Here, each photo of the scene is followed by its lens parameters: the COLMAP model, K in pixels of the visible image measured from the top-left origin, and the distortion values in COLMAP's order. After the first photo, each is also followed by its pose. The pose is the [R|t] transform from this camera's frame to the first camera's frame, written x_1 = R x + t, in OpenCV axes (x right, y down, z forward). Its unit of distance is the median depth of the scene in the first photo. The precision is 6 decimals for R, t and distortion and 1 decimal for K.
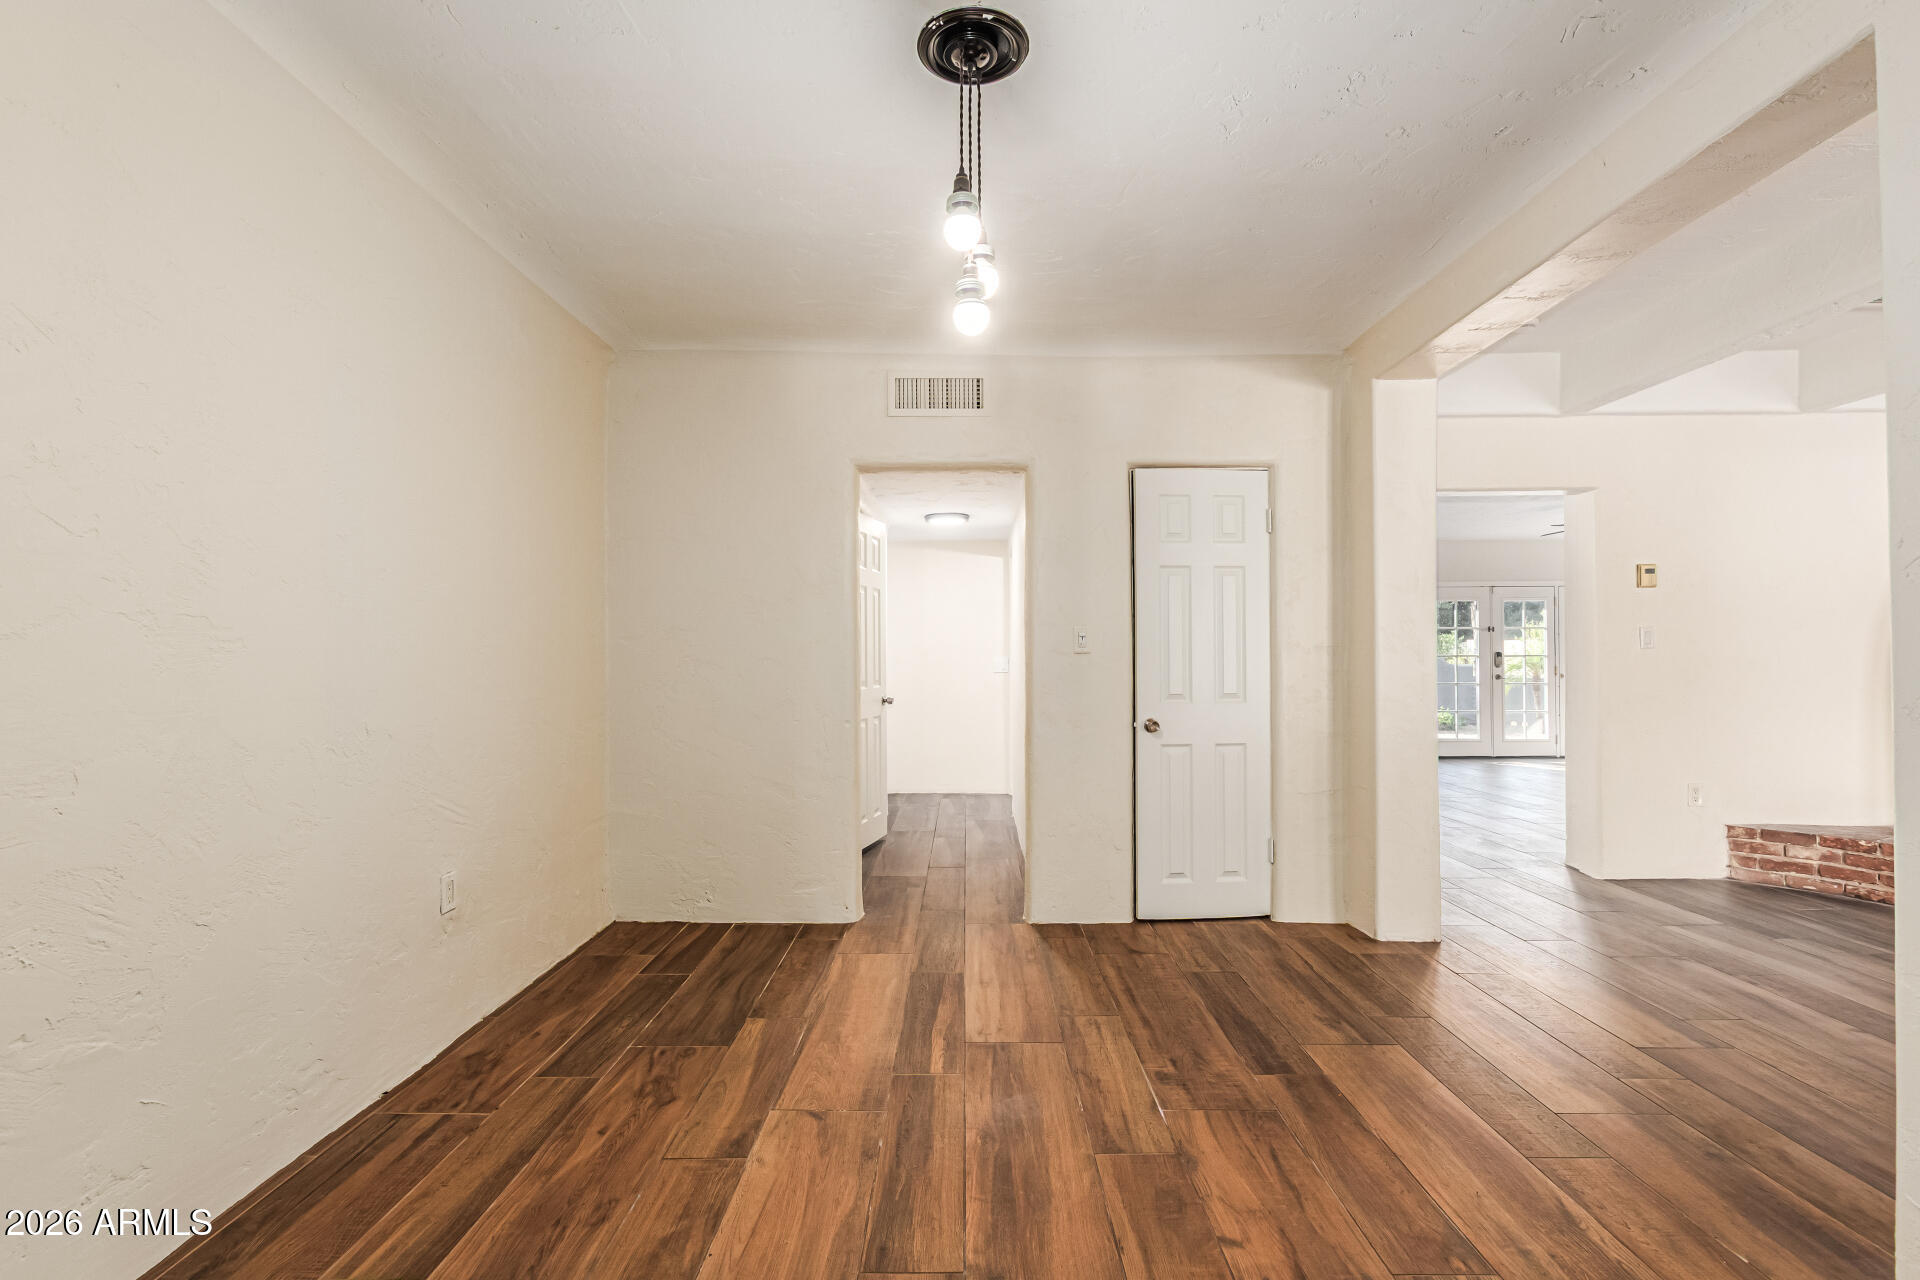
lens RADIAL K [[882.3, 0, 953.8], [0, 882.3, 646.6], [0, 0, 1]] dist [0.010708, 0.000026]
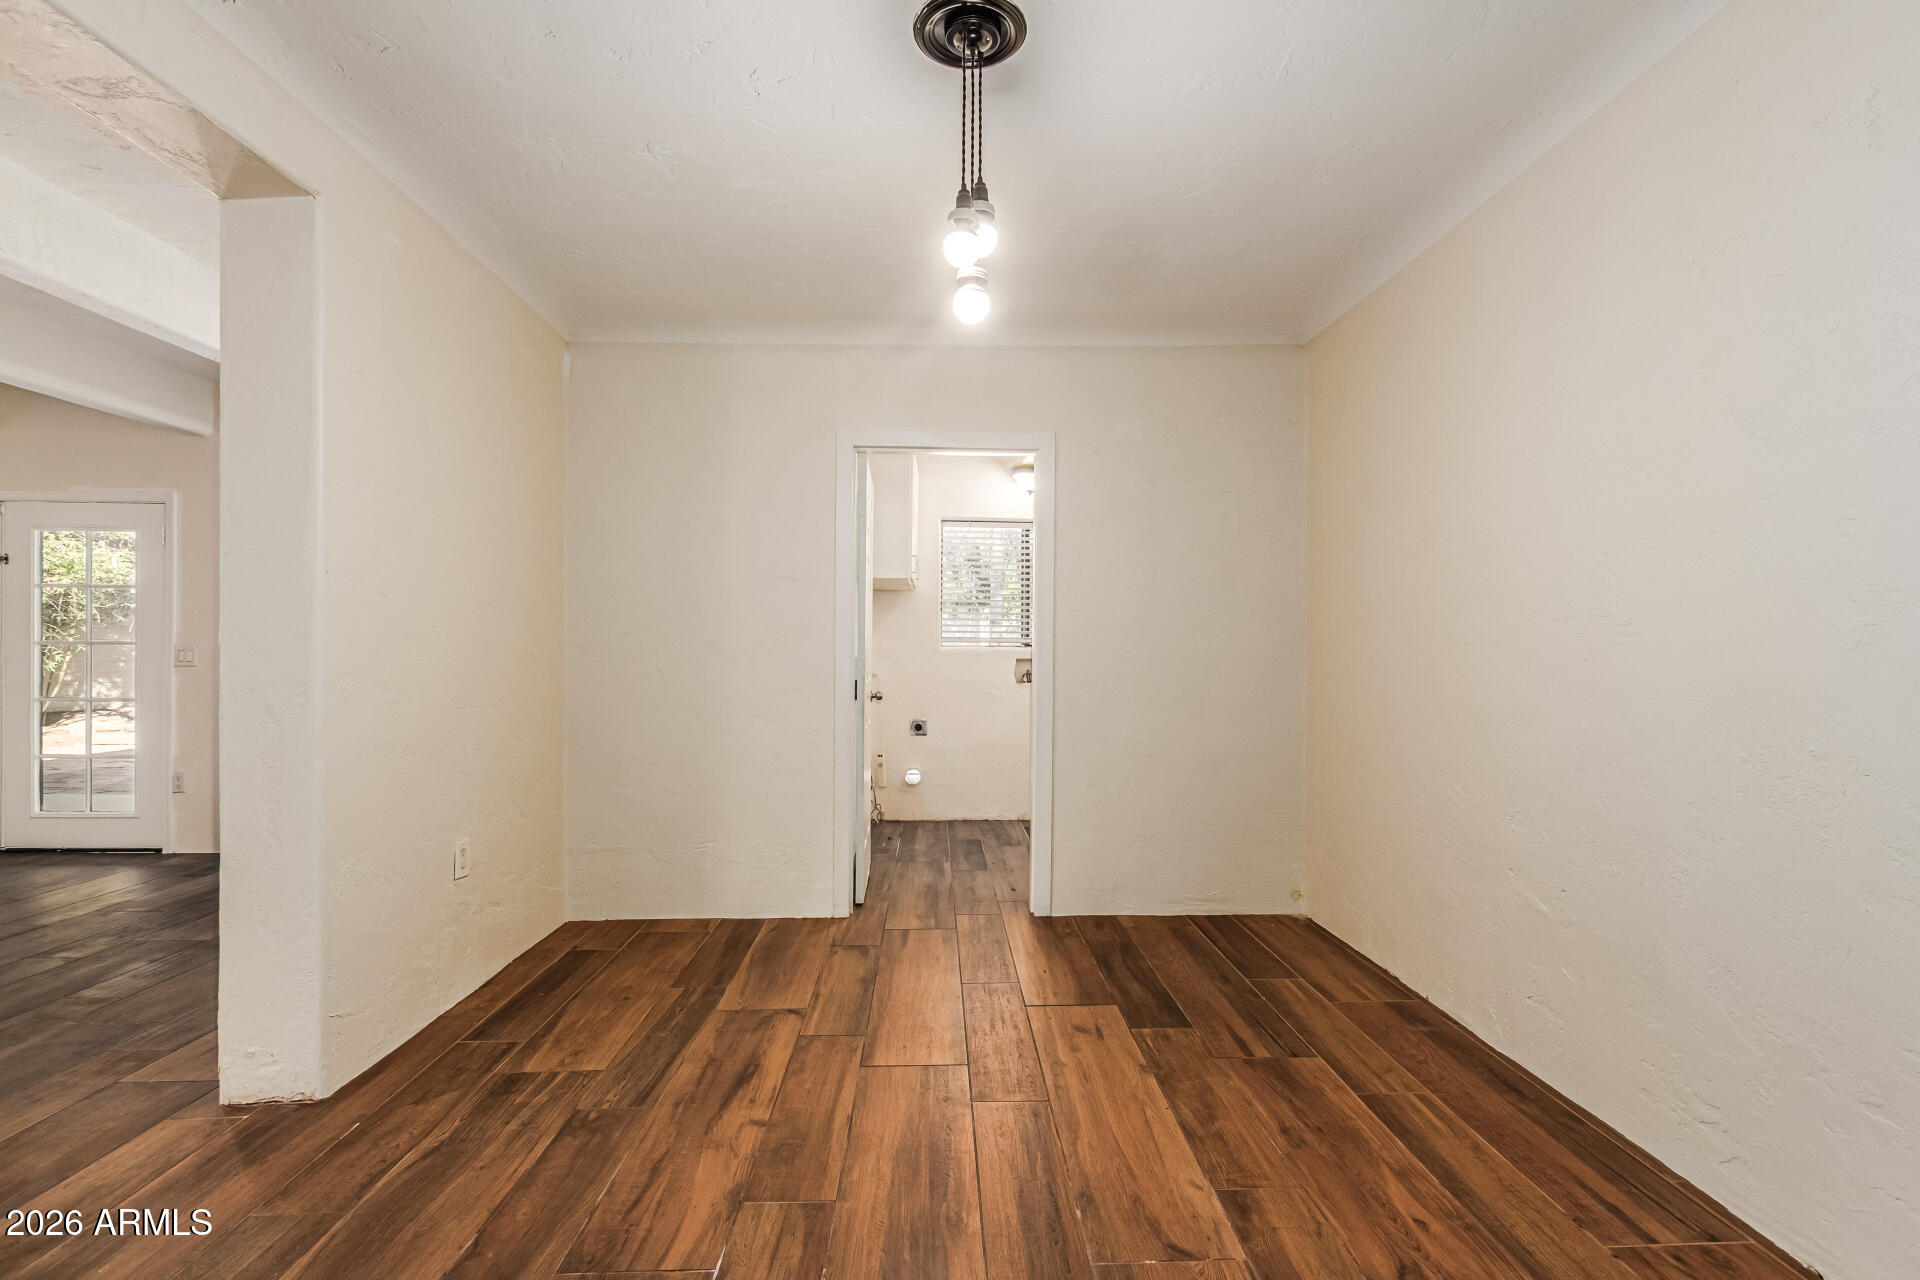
lens RADIAL K [[882.3, 0, 955.5], [0, 882.3, 646.9], [0, 0, 1]] dist [0.010708, 0.000026]
pose [[-0.999252, -0.001371, -0.038657, 0.074250], [-0.000606, 0.999804, -0.019800, 0.028970], [0.038676, -0.019762, -0.999056, 1.952643]]
